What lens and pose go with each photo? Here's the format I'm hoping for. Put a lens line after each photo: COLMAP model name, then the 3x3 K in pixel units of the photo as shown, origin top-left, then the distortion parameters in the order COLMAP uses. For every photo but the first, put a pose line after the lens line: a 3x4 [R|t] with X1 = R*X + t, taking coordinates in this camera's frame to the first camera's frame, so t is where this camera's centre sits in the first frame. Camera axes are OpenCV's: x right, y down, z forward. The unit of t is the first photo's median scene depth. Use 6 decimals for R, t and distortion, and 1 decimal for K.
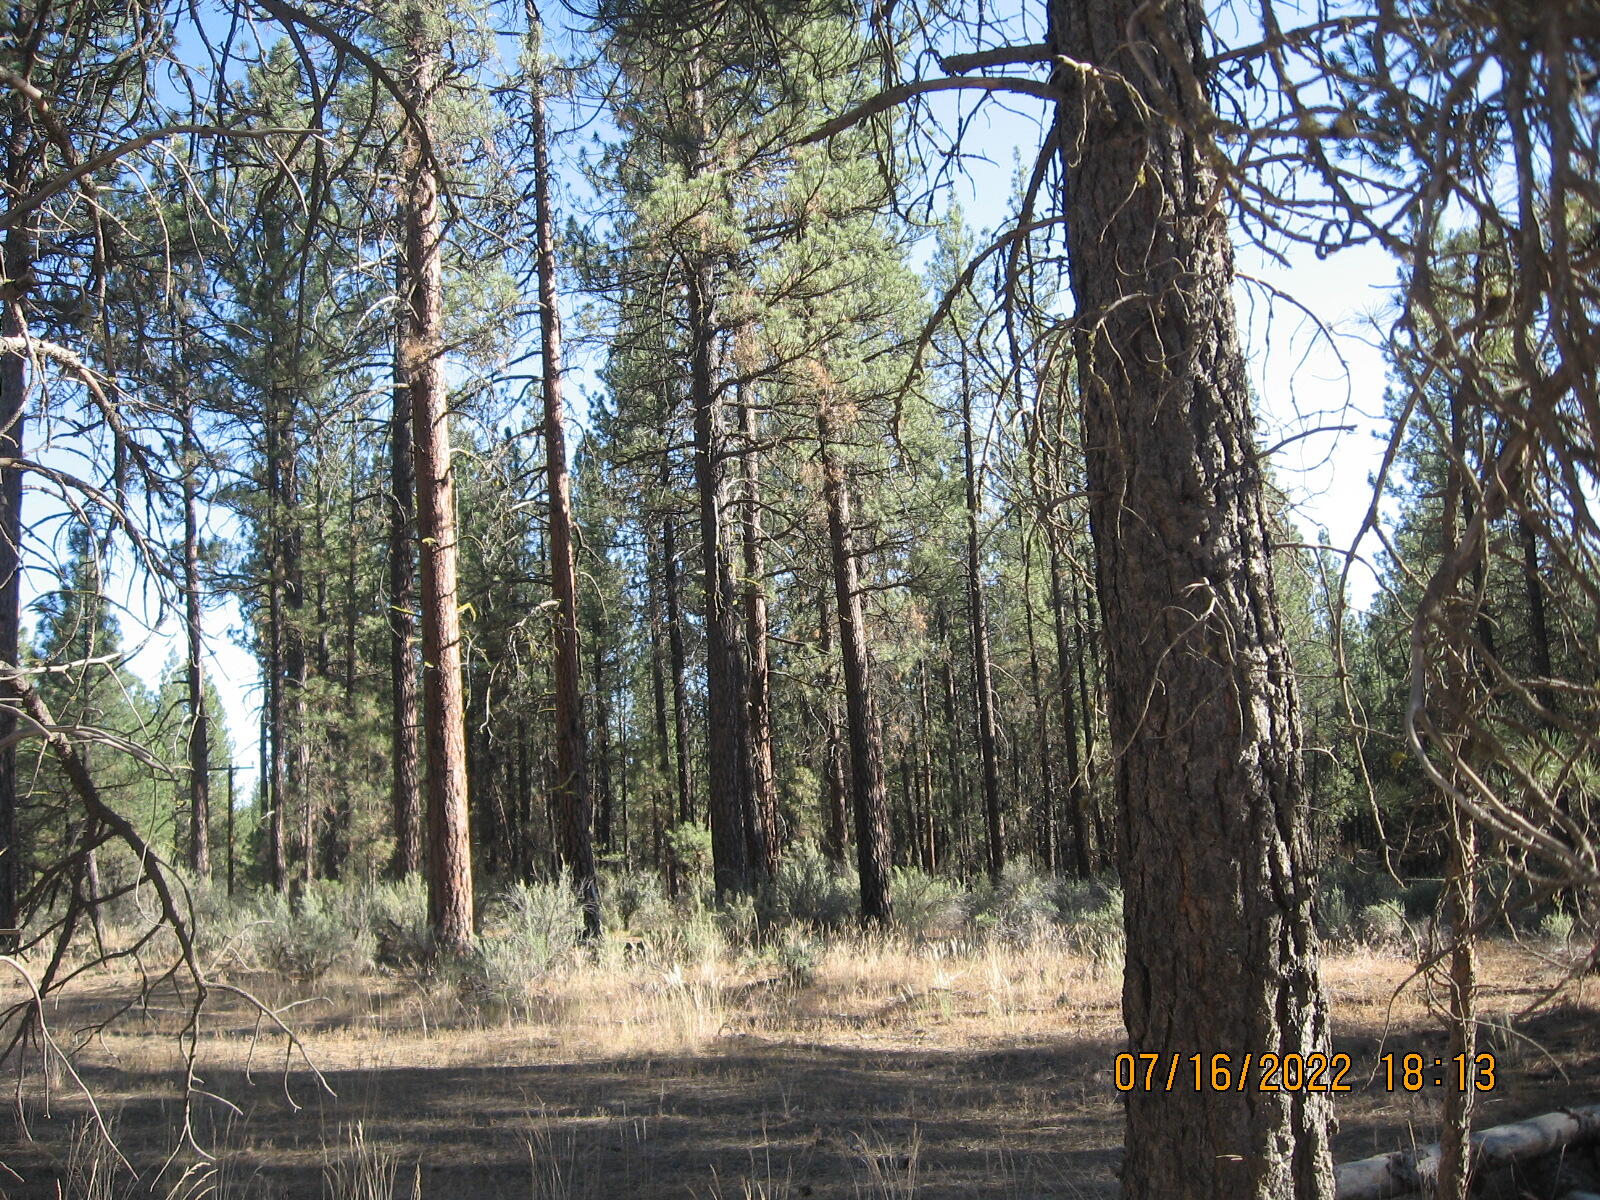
lens RADIAL K [[1665.7, 0, 809.9], [0, 1665.7, 600.1], [0, 0, 1]] dist [-0.104544, 0.000000]
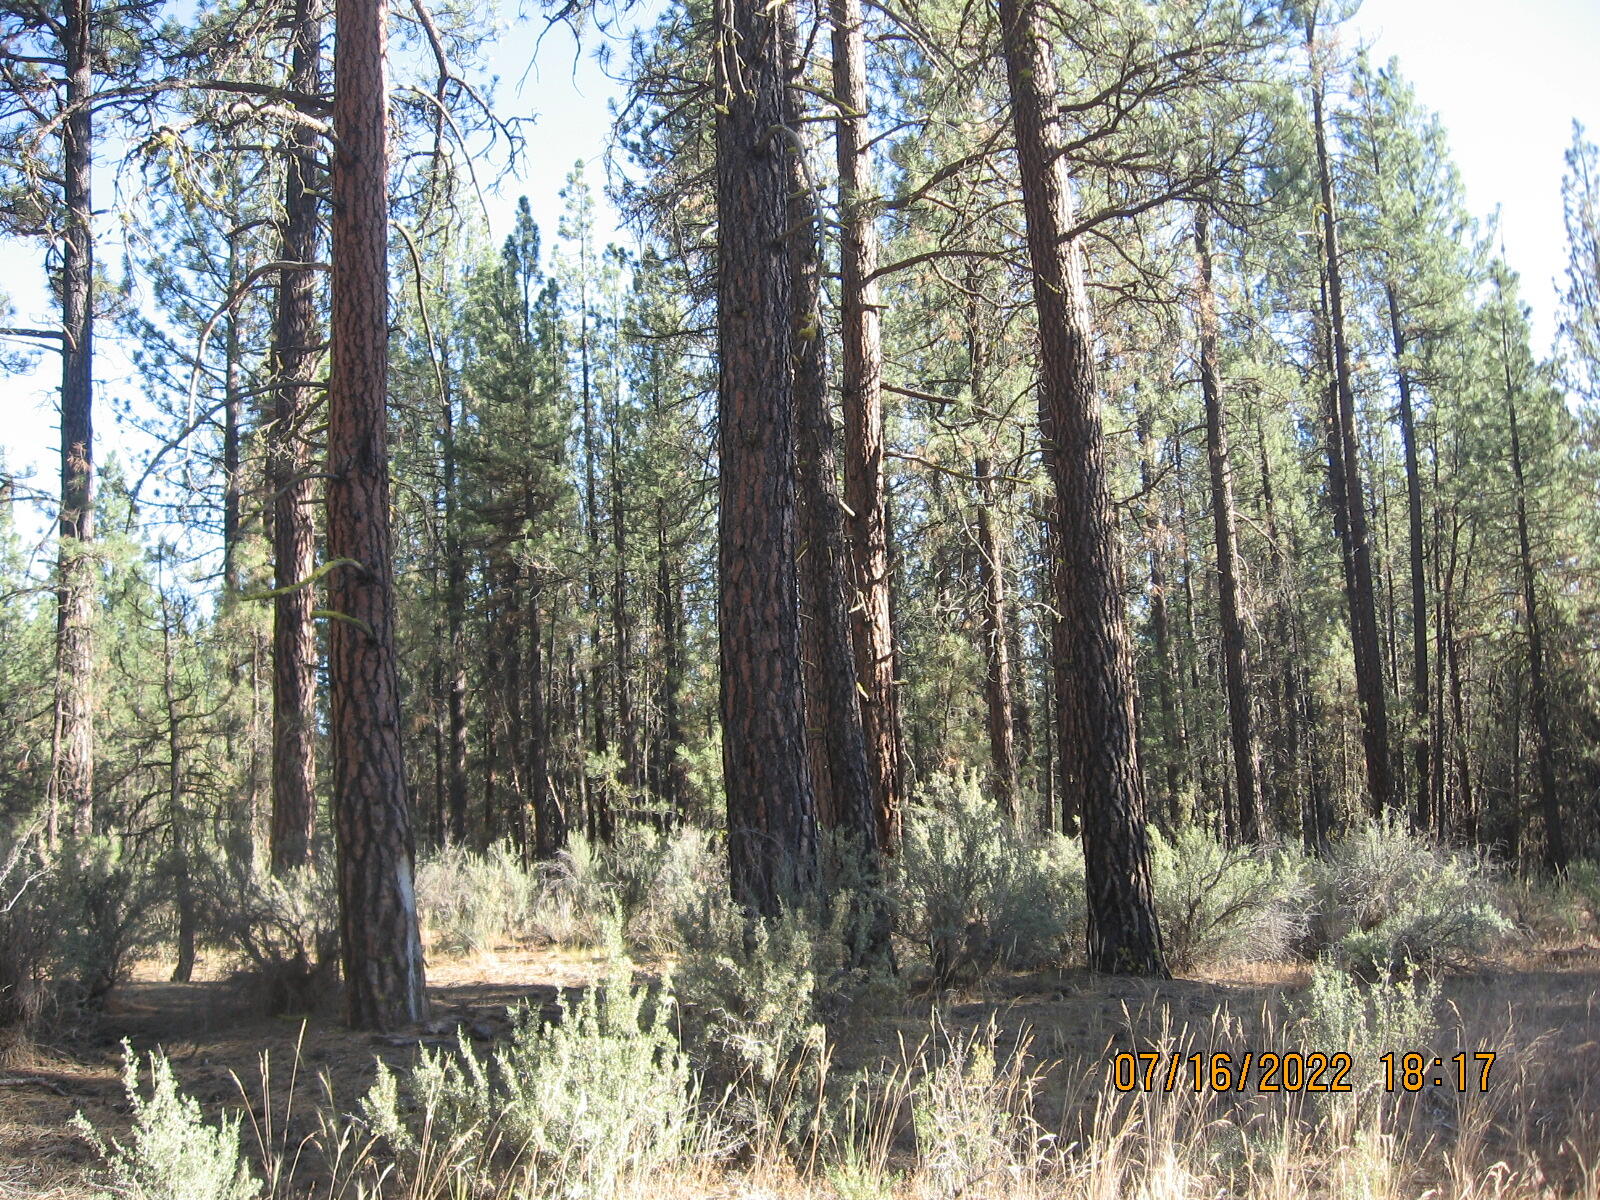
lens RADIAL K [[1665.7, 0, 814.5], [0, 1665.7, 574.8], [0, 0, 1]] dist [-0.104544, 0.000000]
pose [[0.997273, 0.002467, -0.073766, -0.009220], [-0.001714, 0.999946, 0.010271, 0.082031], [0.073787, -0.010117, 0.997223, 0.512583]]
